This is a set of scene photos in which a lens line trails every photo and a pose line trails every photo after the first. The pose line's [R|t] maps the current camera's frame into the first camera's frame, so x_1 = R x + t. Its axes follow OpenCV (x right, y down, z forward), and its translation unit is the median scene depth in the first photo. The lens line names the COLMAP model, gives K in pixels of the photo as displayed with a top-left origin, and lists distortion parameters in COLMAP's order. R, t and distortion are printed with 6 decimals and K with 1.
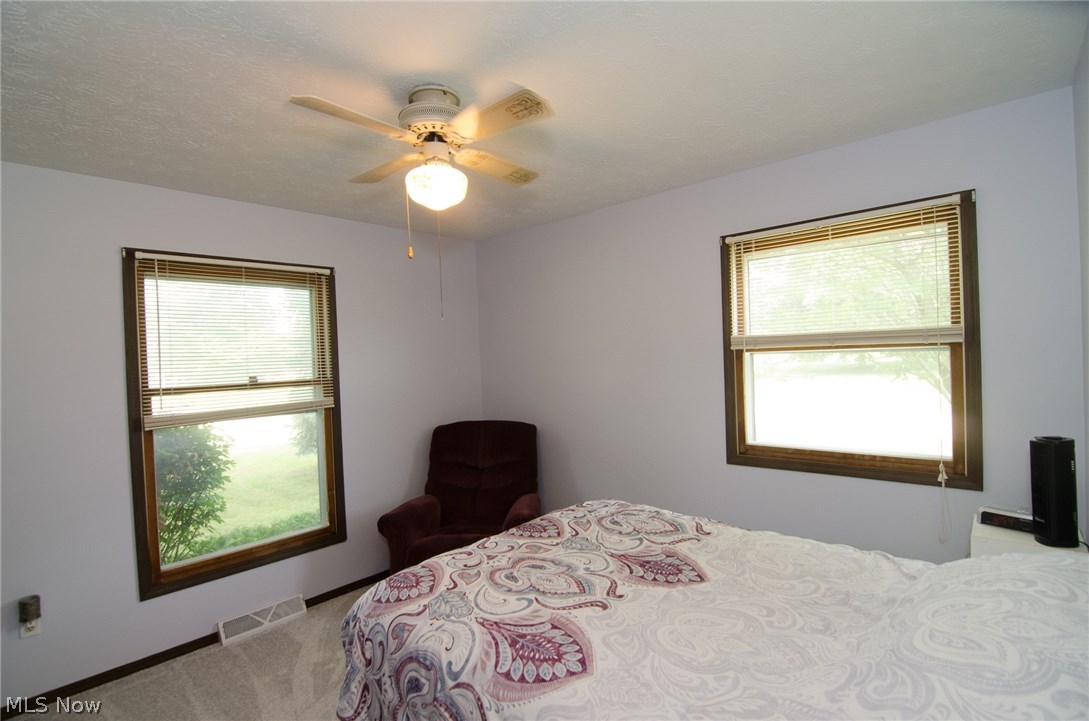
lens RADIAL K [[522.9, 0, 540.5], [0, 522.9, 361.8], [0, 0, 1]] dist [-0.001178, -0.014563]
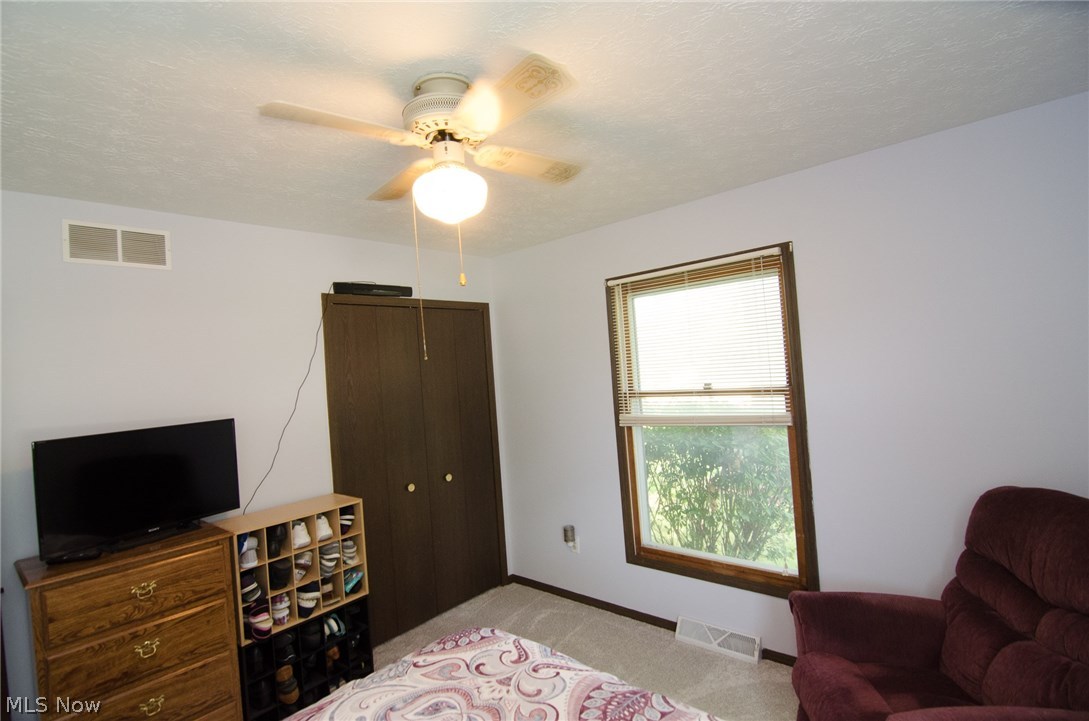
lens RADIAL K [[522.9, 0, 540.5], [0, 522.9, 361.8], [0, 0, 1]] dist [-0.001178, -0.014563]
pose [[0.006864, 0.026482, -0.999626, 0.450588], [0.057483, 0.997986, 0.026833, -0.060483], [0.998323, -0.057646, 0.005328, 0.786538]]
